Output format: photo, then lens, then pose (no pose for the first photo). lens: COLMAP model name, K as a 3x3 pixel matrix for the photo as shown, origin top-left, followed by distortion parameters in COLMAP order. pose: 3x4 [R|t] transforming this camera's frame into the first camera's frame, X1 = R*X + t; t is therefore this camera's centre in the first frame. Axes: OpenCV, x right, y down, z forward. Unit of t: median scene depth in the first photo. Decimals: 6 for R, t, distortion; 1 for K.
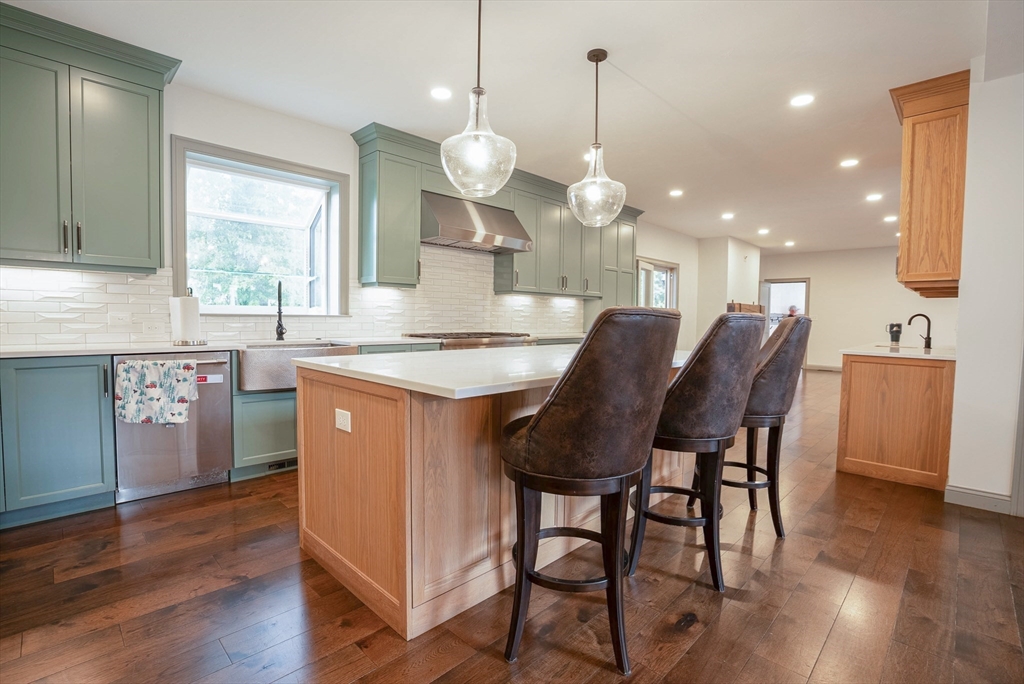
lens RADIAL K [[479.5, 0, 512.0], [0, 479.5, 342.0], [0, 0, 1]] dist [-0.053560, 0.023290]
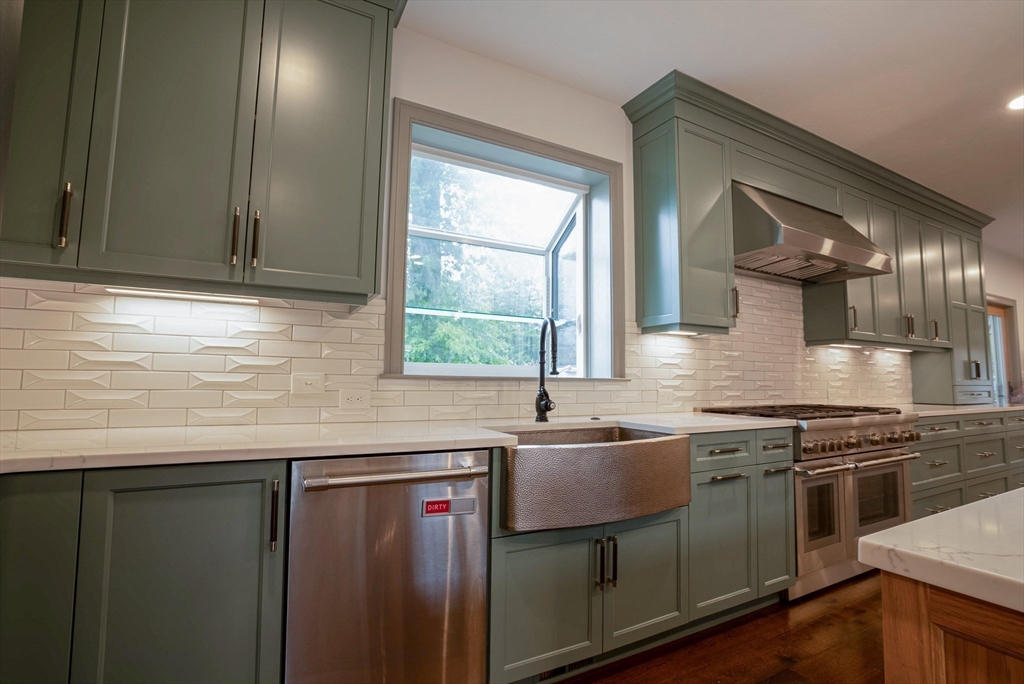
lens RADIAL K [[479.5, 0, 512.0], [0, 479.5, 342.0], [0, 0, 1]] dist [-0.053560, 0.023290]
pose [[0.957128, -0.022134, -0.288820, -0.306723], [-0.015887, 0.991564, -0.128639, -0.020861], [0.289230, 0.127713, 0.948702, 0.365895]]
